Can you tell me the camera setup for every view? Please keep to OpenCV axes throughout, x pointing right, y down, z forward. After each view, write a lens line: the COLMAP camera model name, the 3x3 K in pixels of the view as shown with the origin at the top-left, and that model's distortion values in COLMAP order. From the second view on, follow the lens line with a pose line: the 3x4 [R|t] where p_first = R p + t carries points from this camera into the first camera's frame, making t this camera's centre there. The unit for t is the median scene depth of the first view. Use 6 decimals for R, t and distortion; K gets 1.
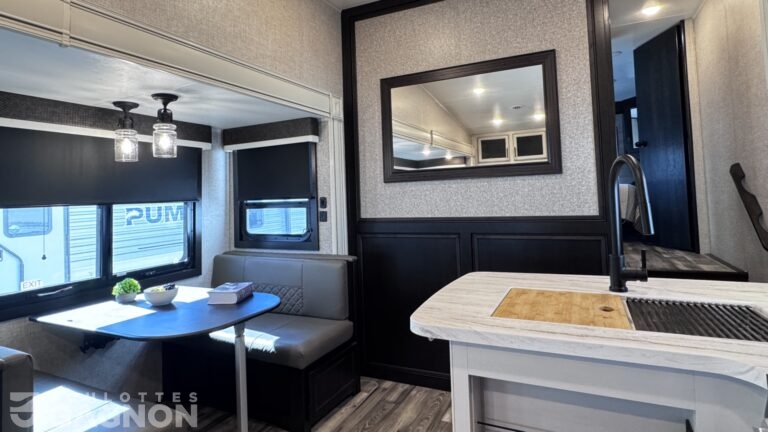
lens RADIAL K [[407.1, 0, 389.6], [0, 407.1, 174.5], [0, 0, 1]] dist [-0.005941, 0.000815]
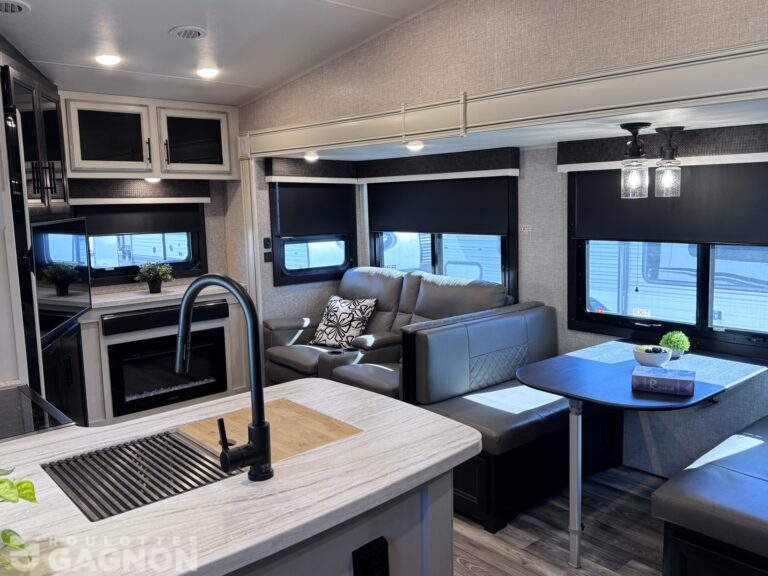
lens RADIAL K [[621.2, 0, 382.4], [0, 621.2, 285.3], [0, 0, 1]] dist [0.035925, -0.048276]
pose [[-0.389001, 0.167205, -0.905936, 0.640180], [0.073013, 0.985893, 0.150611, -0.070967], [0.918339, -0.007557, -0.395722, 0.756118]]
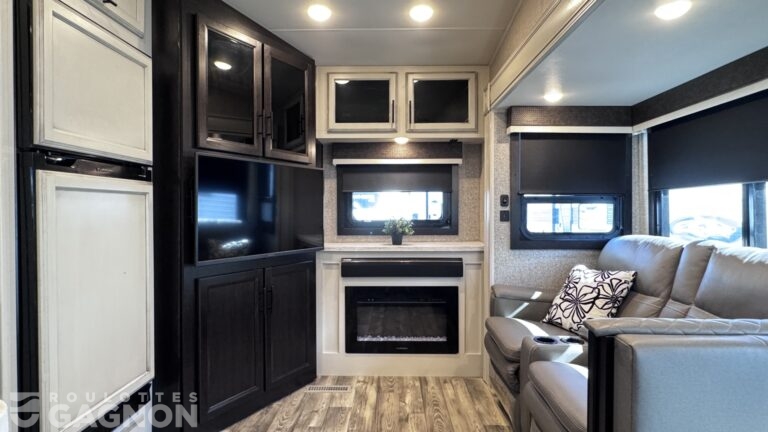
lens RADIAL K [[407.1, 0, 383.3], [0, 407.1, 217.5], [0, 0, 1]] dist [-0.005941, 0.000815]
pose [[-0.908979, 0.044621, -0.414446, -0.077035], [0.054393, 0.998450, -0.011798, 0.081355], [0.413277, -0.033267, -0.909998, 0.597091]]
